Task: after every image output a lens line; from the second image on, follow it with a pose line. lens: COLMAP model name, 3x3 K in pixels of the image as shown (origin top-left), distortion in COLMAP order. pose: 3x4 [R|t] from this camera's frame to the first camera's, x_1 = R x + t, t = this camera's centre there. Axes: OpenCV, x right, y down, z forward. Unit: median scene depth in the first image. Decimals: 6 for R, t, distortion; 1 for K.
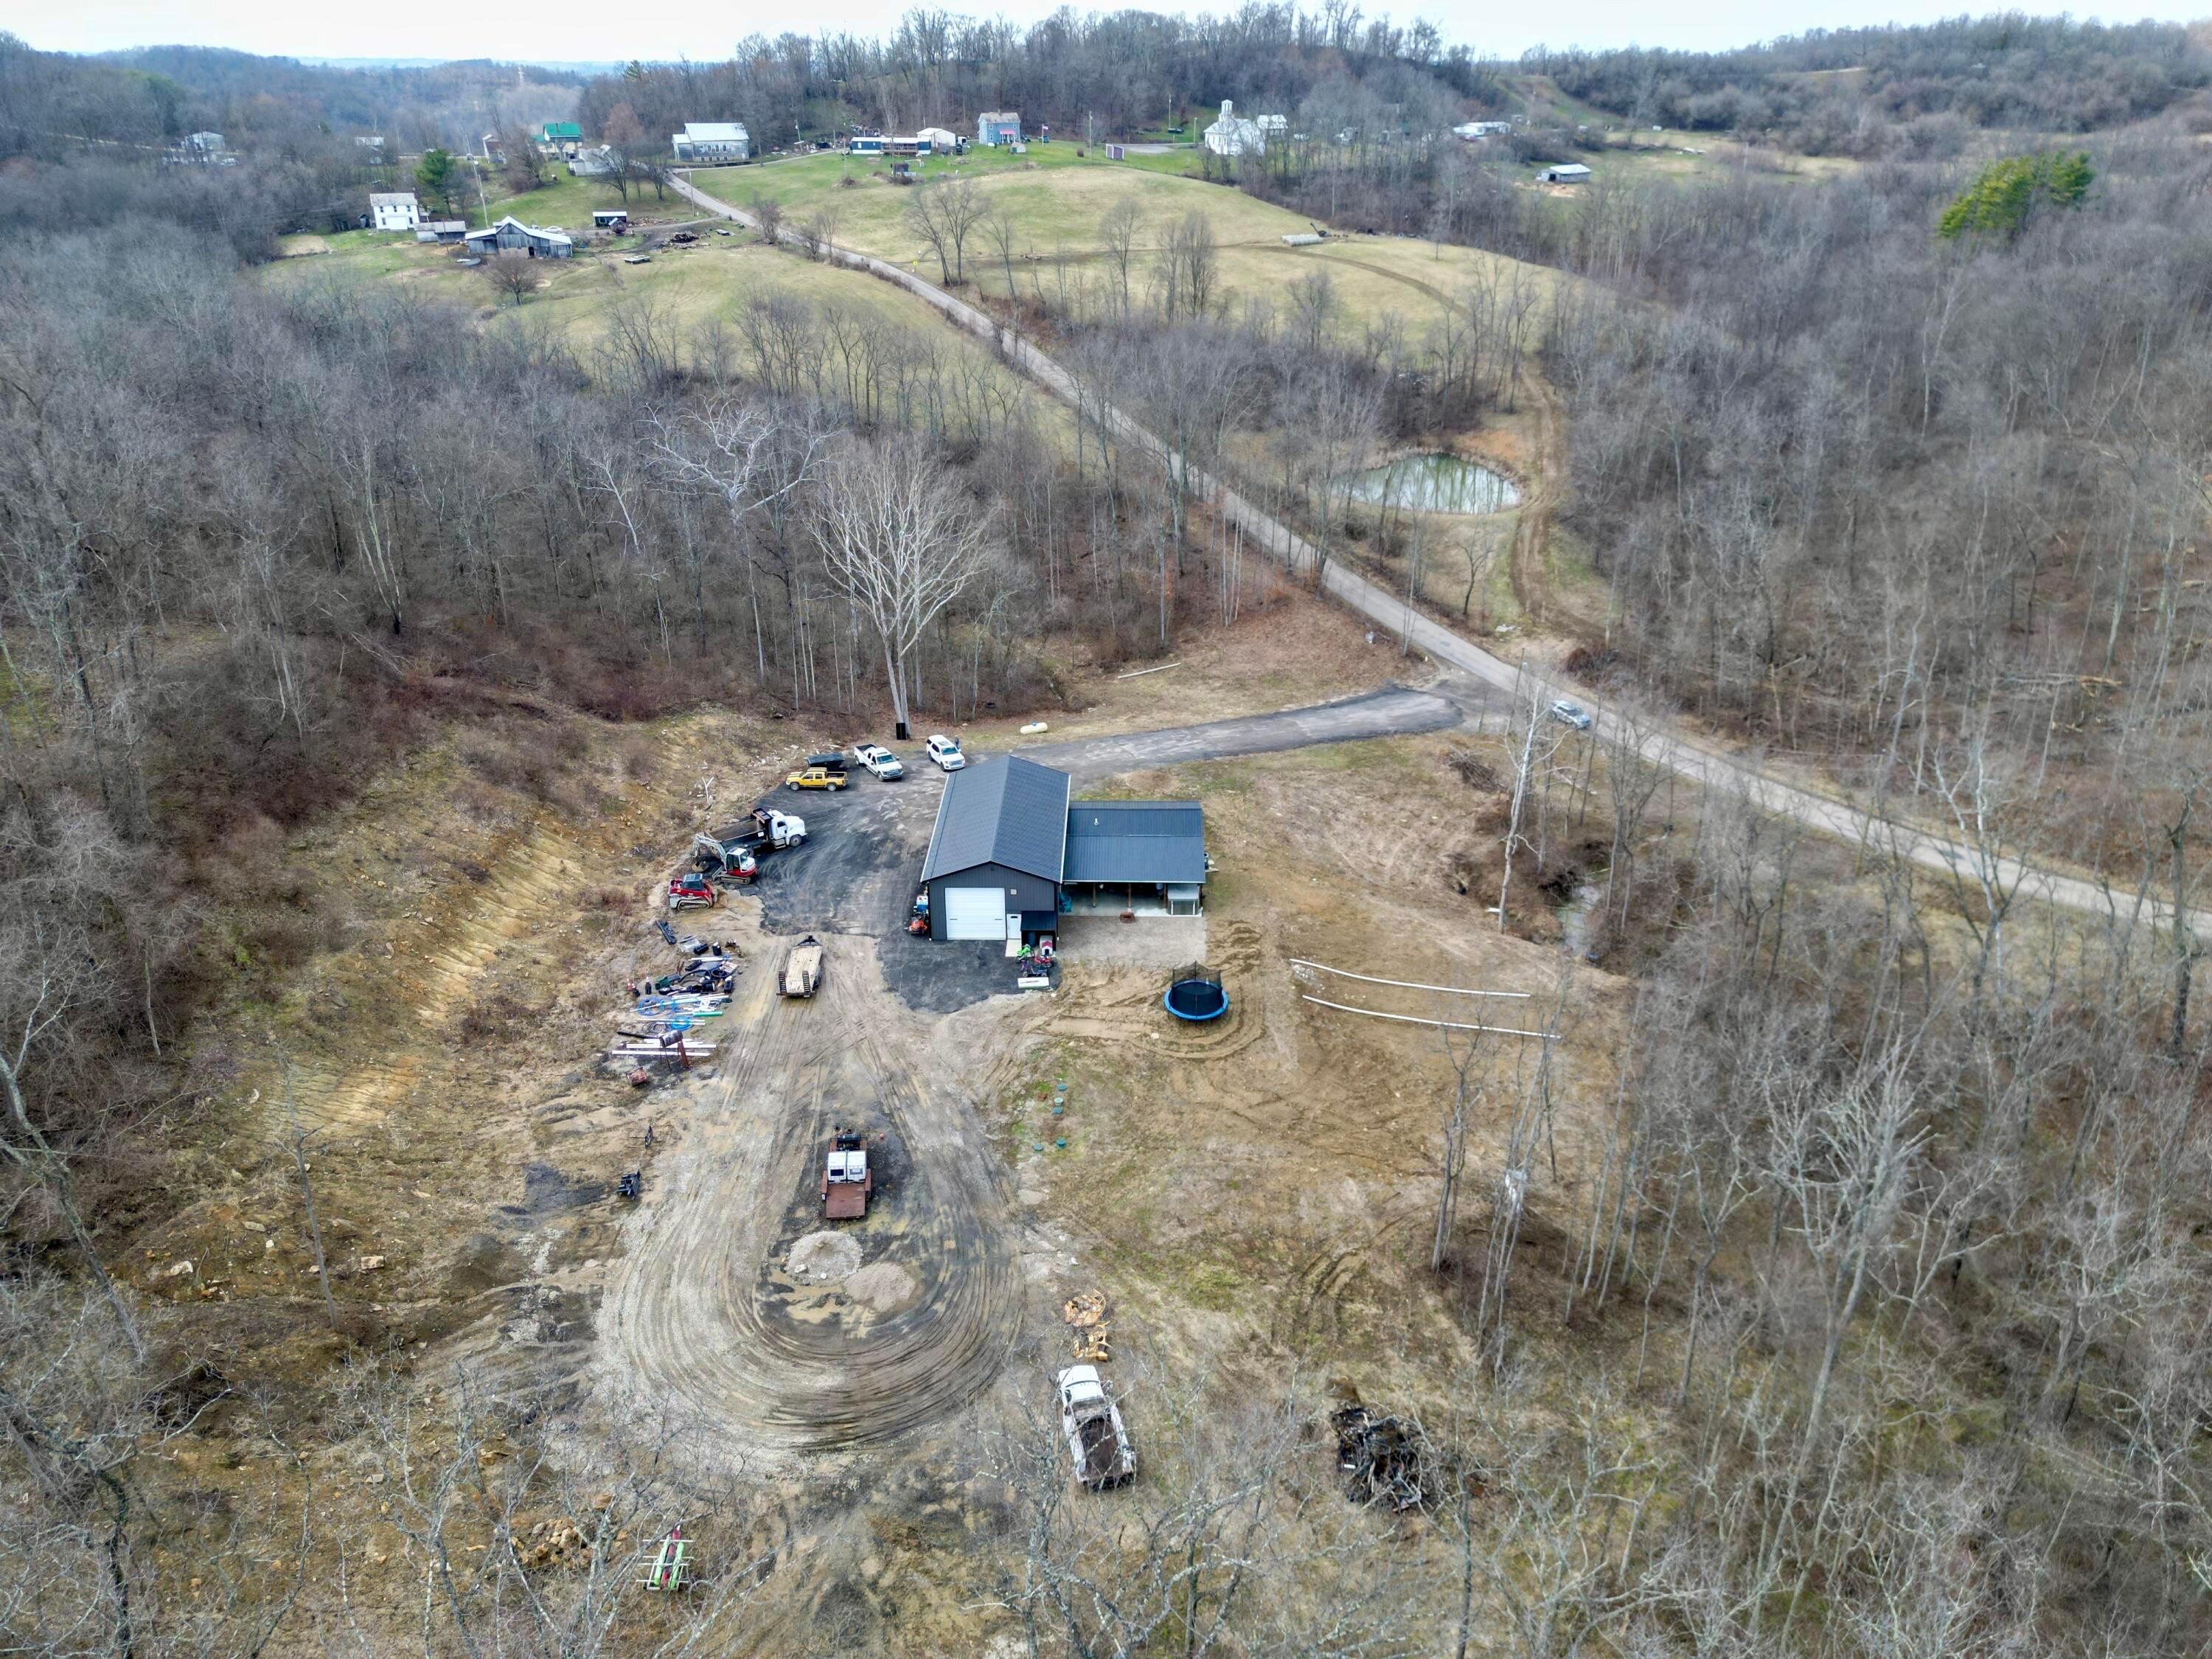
lens RADIAL K [[1562.8, 0, 1105.1], [0, 1562.8, 833.7], [0, 0, 1]] dist [0.057771, -0.040999]
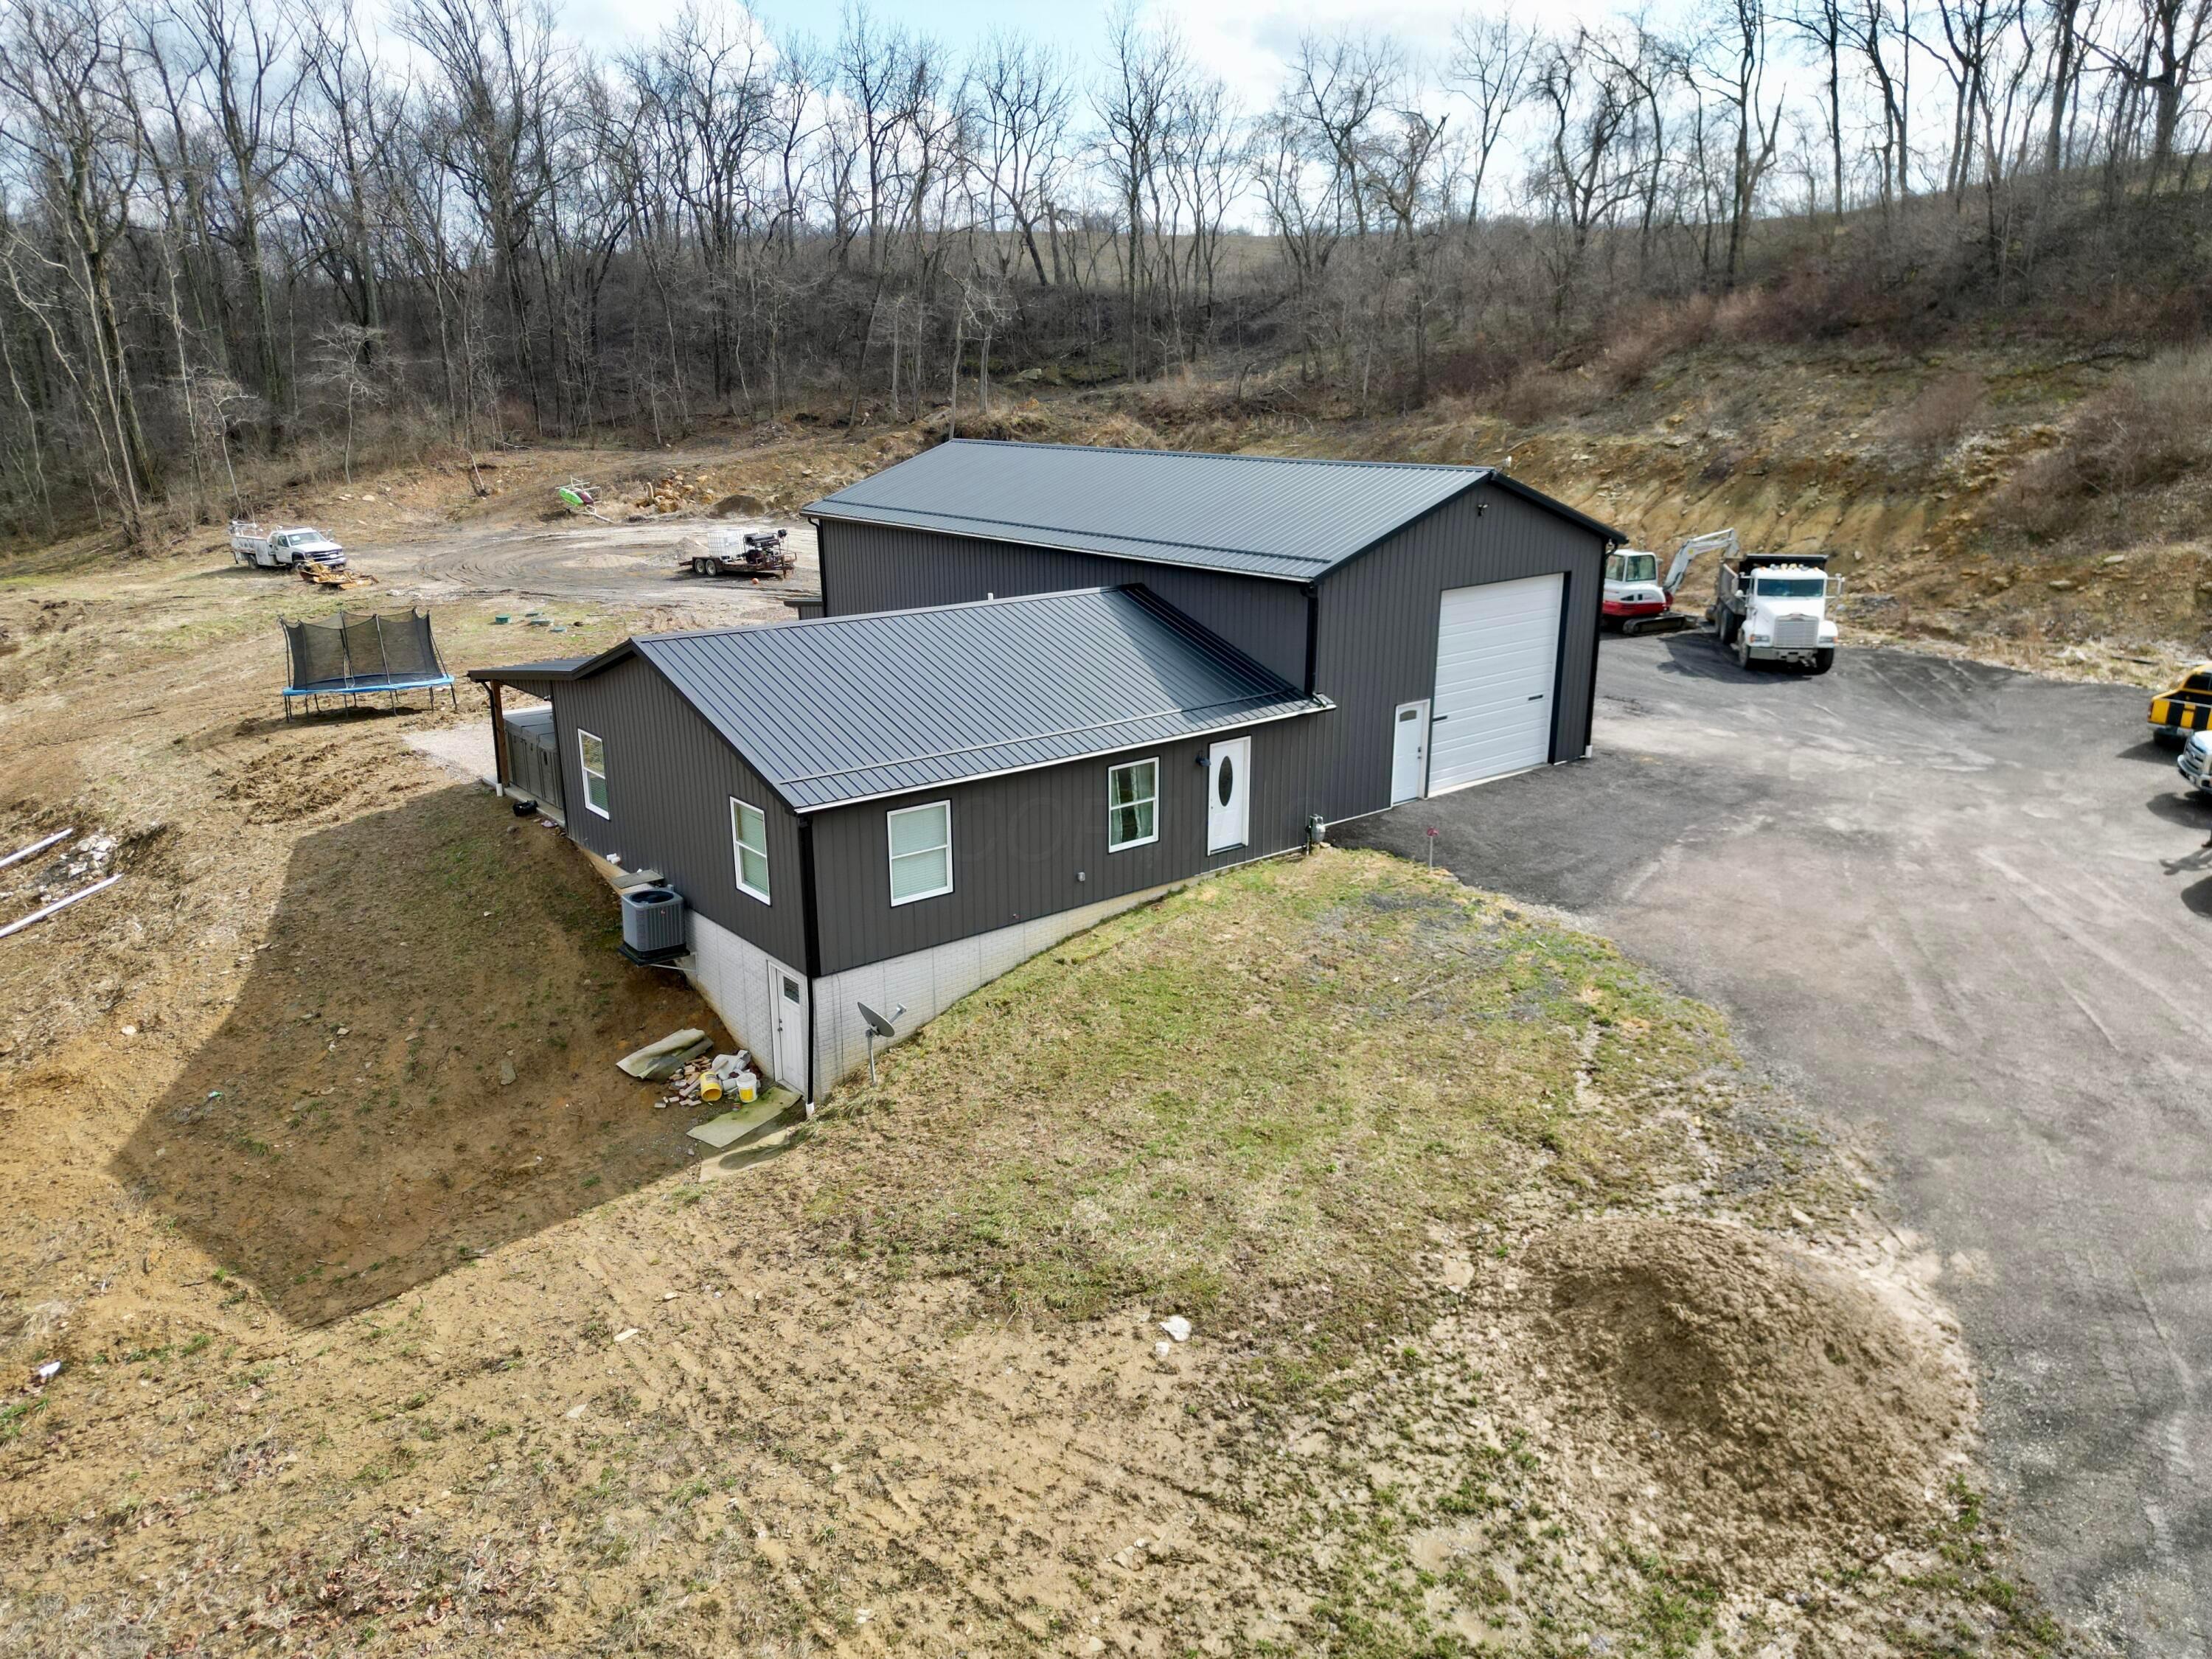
lens RADIAL K [[1562.8, 0, 1107.7], [0, 1562.8, 818.9], [0, 0, 1]] dist [0.057771, -0.040999]
pose [[-0.765805, 0.182052, -0.616765, 0.153832], [-0.279489, 0.769549, 0.574177, -0.141831], [0.579161, 0.612087, -0.538443, 1.215502]]
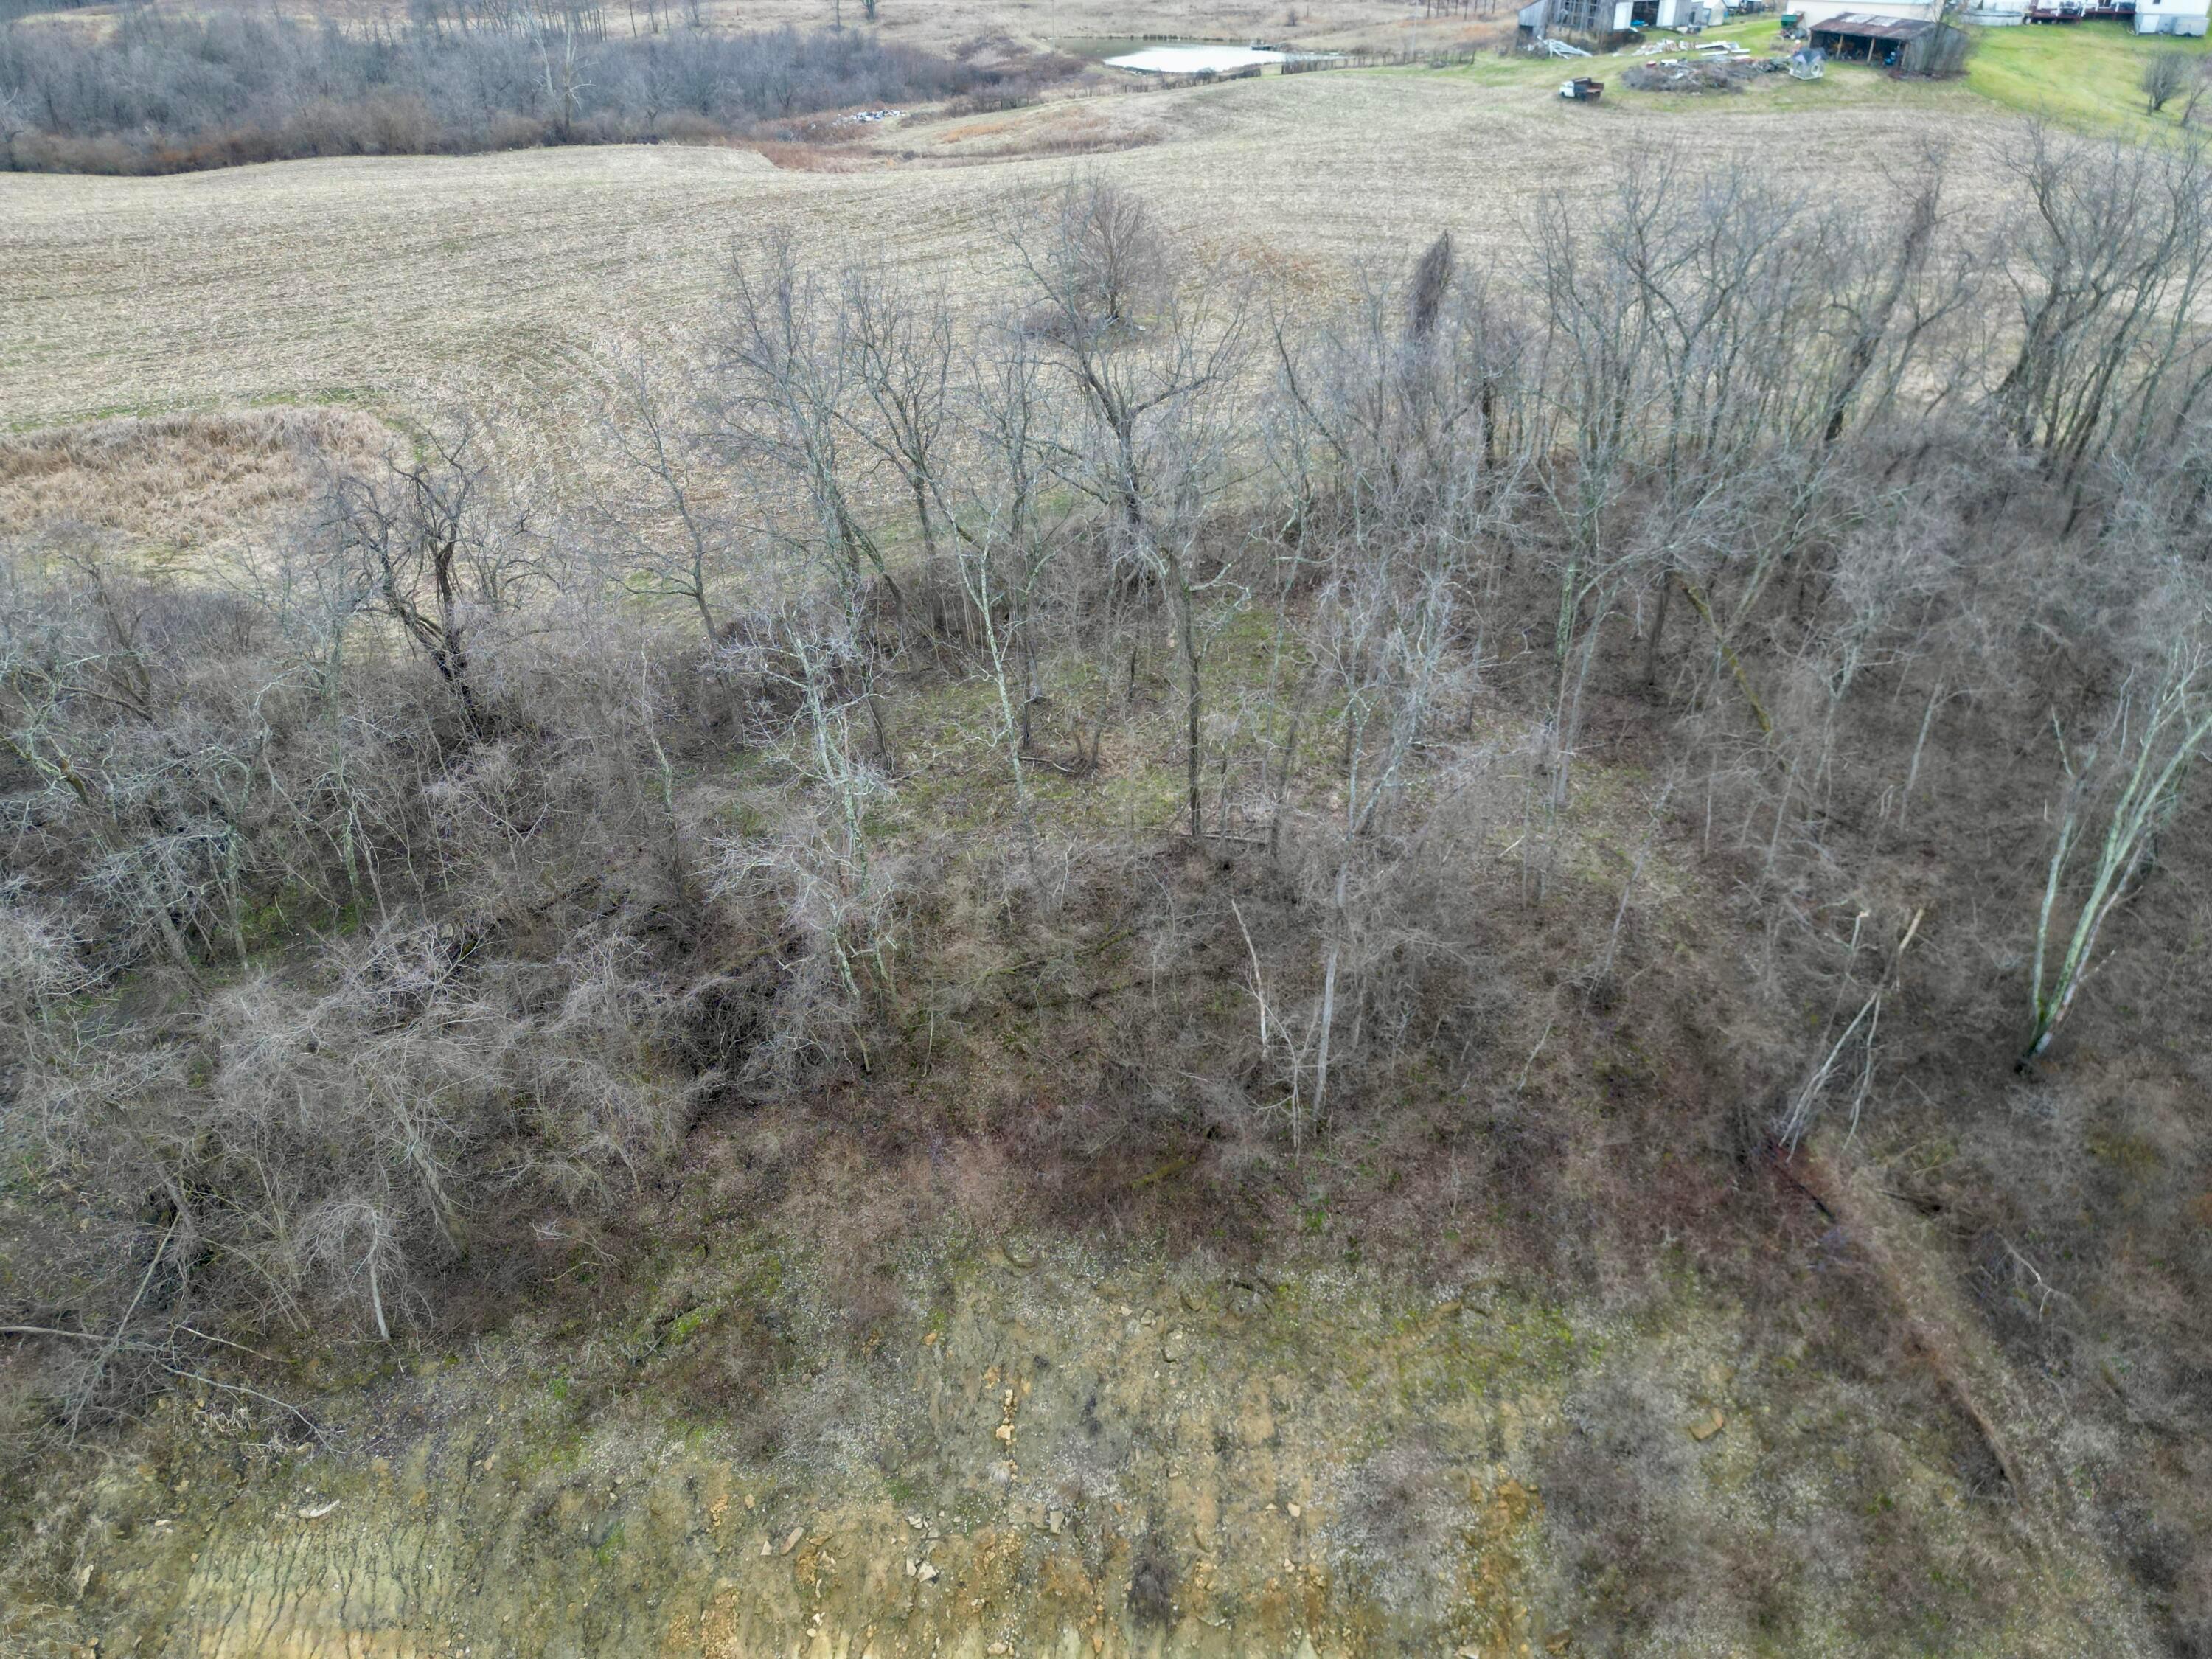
lens RADIAL K [[1562.8, 0, 1099.0], [0, 1562.8, 831.1], [0, 0, 1]] dist [0.057771, -0.040999]
pose [[-0.022462, 0.533581, -0.845451, -0.142203], [-0.434892, 0.756246, 0.488837, -0.322016], [0.900202, 0.378660, 0.215063, 0.785651]]
